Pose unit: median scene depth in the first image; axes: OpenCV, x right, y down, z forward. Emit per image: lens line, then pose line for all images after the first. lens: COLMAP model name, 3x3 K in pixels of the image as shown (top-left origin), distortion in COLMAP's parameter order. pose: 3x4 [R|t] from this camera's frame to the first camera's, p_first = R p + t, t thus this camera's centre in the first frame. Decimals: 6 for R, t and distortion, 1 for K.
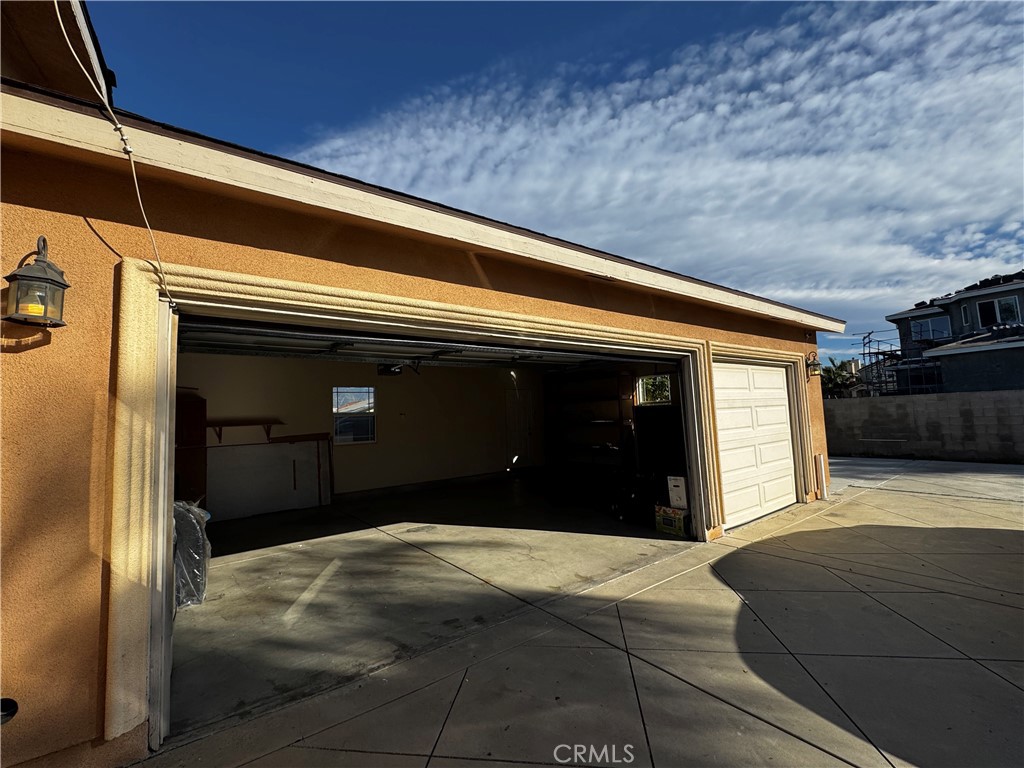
lens RADIAL K [[429.0, 0, 512.0], [0, 429.0, 384.0], [0, 0, 1]] dist [-0.002262, 0.000278]
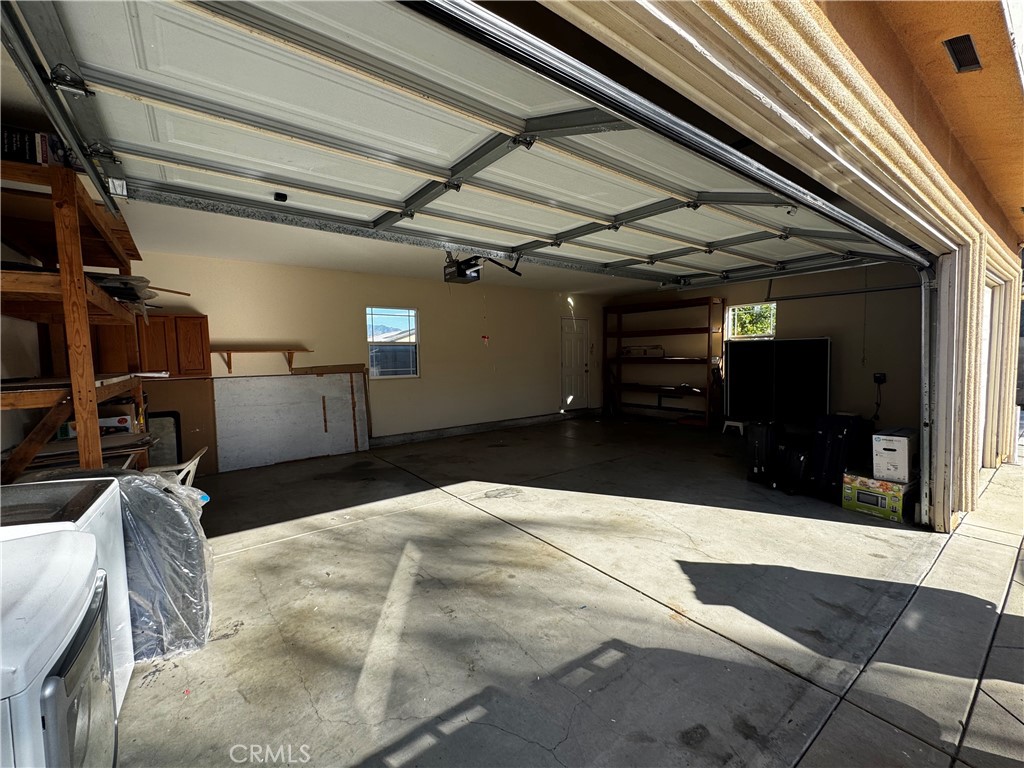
lens RADIAL K [[412.6, 0, 512.0], [0, 412.6, 384.0], [0, 0, 1]] dist [-0.000104, -0.000017]
pose [[0.999705, 0.023046, -0.007717, -0.197485], [-0.021693, 0.989306, 0.144236, 0.046393], [0.010959, -0.144026, 0.989513, 0.318257]]
